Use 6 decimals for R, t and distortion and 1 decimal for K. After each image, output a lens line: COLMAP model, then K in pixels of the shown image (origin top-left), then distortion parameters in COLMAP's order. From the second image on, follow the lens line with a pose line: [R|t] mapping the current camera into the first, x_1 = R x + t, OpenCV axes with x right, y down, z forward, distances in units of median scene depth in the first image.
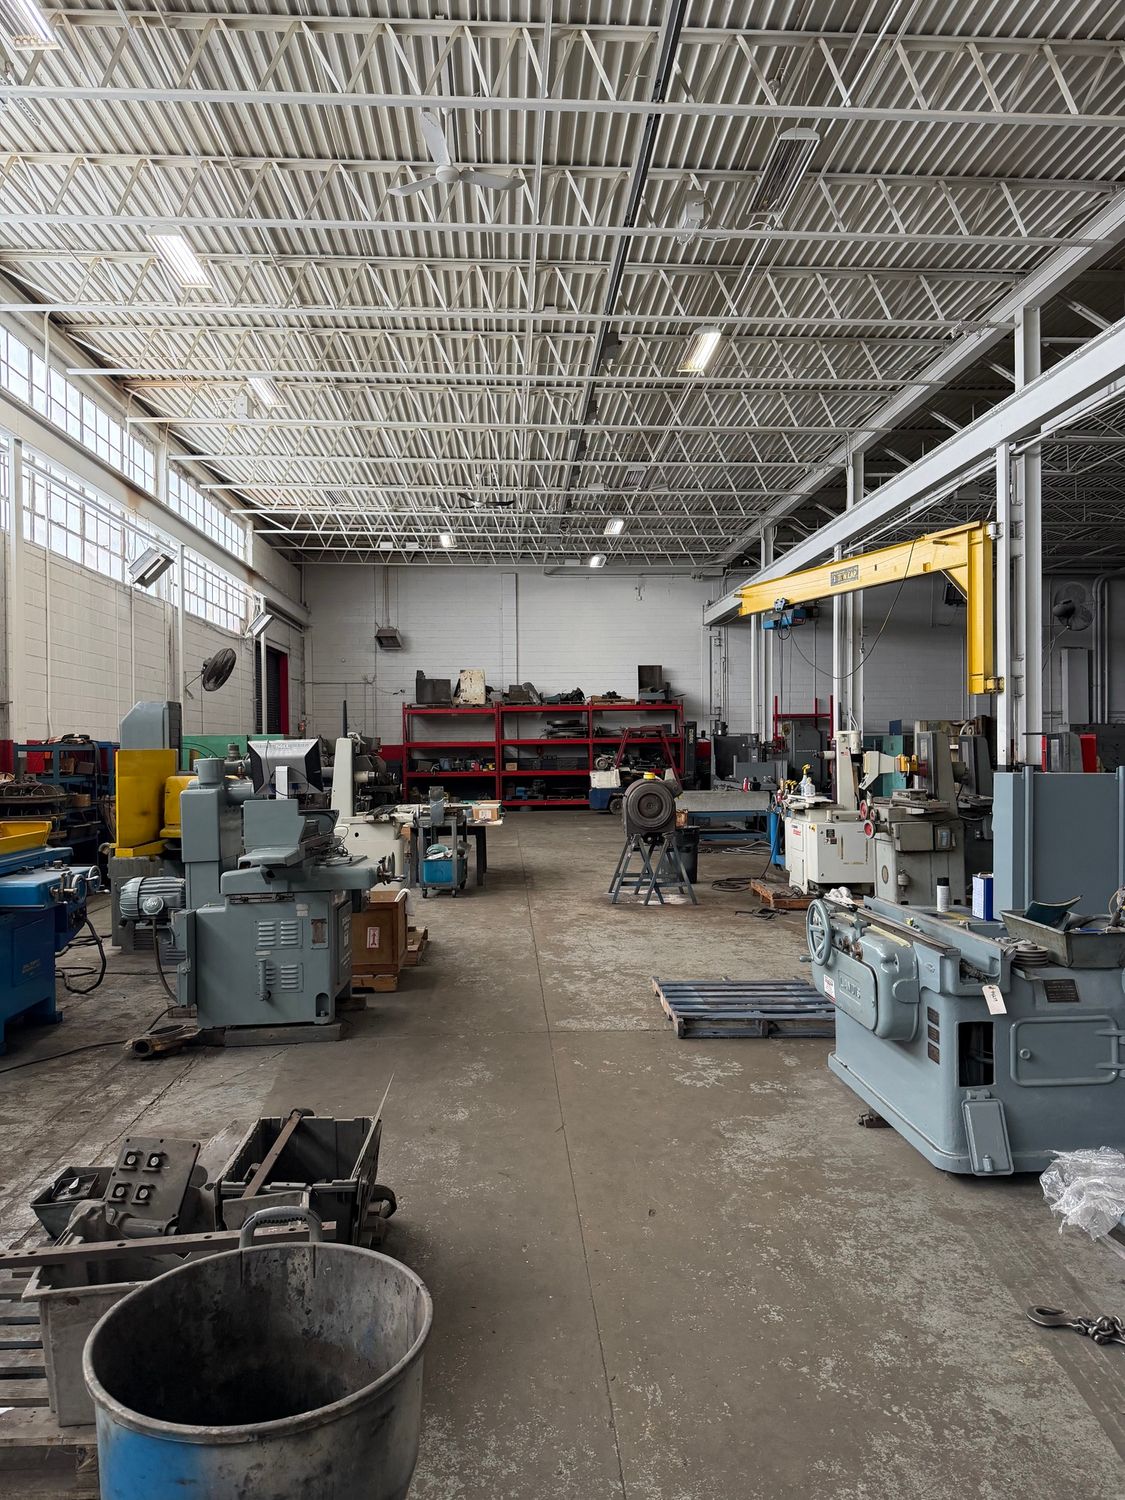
lens RADIAL K [[1040.7, 0, 573.1], [0, 1040.7, 745.6], [0, 0, 1]] dist [0.057341, -0.003068]
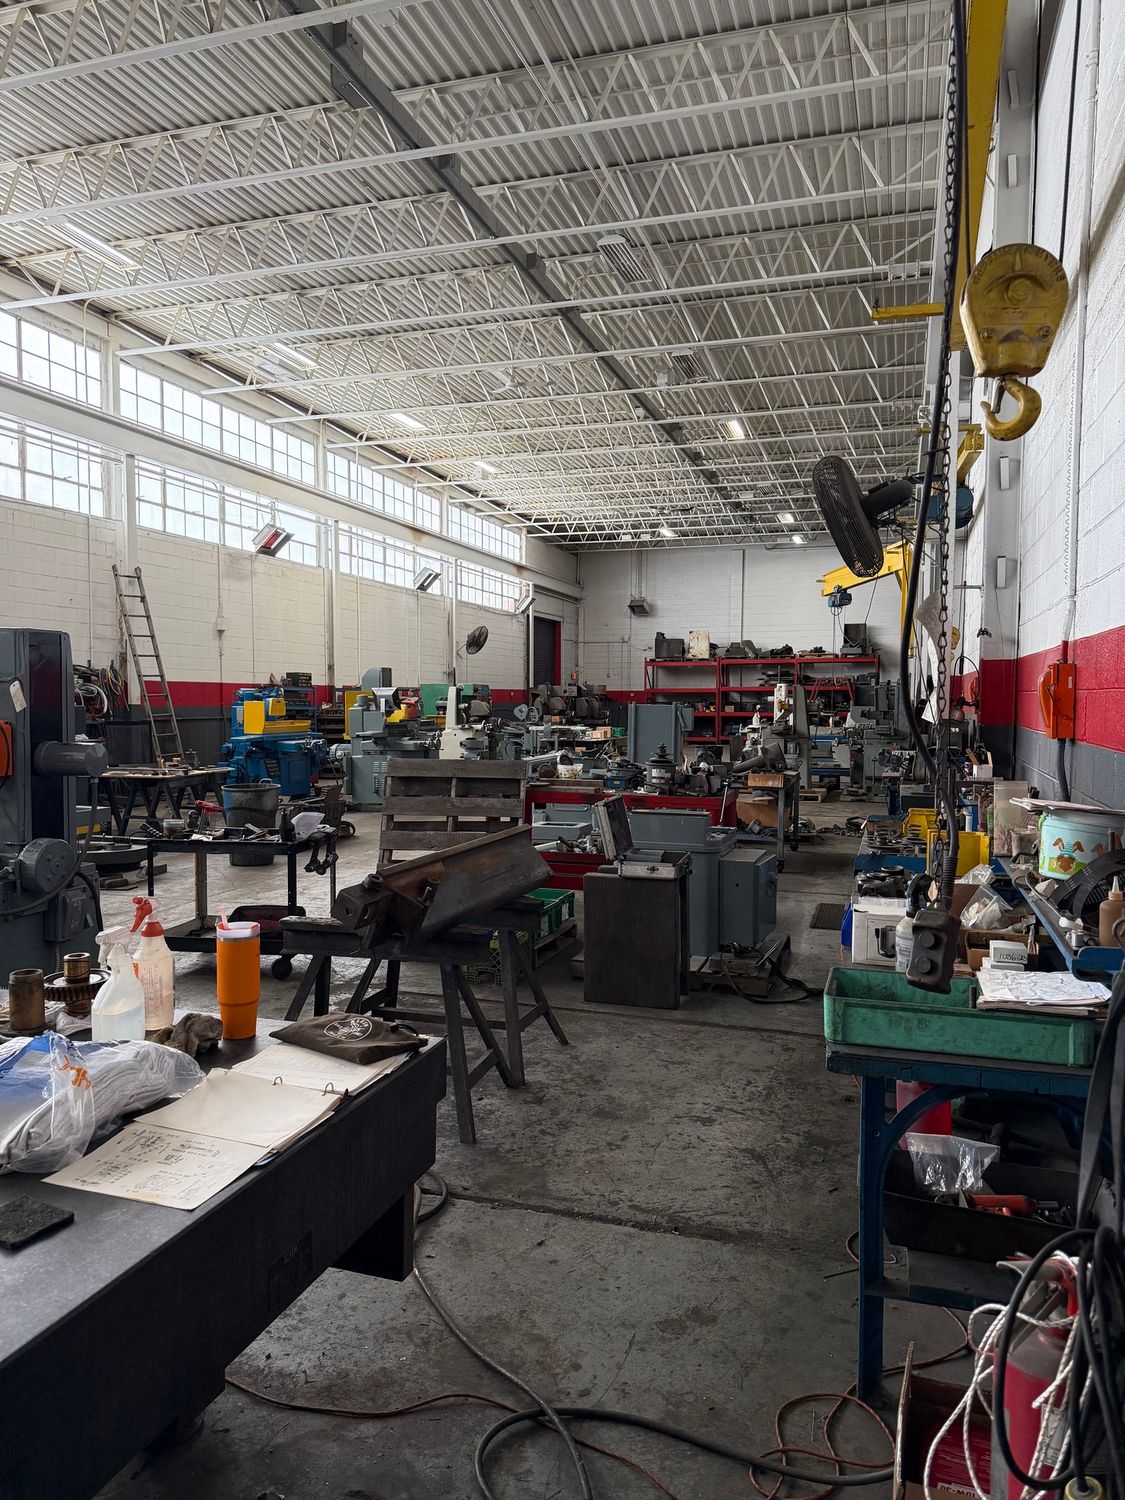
lens RADIAL K [[1040.7, 0, 557.7], [0, 1040.7, 757.8], [0, 0, 1]] dist [0.057341, -0.003068]
pose [[0.926557, 0.032386, -0.374759, 0.221675], [-0.008527, 0.997839, 0.065148, -0.000544], [0.376059, -0.057168, 0.924831, -0.237663]]
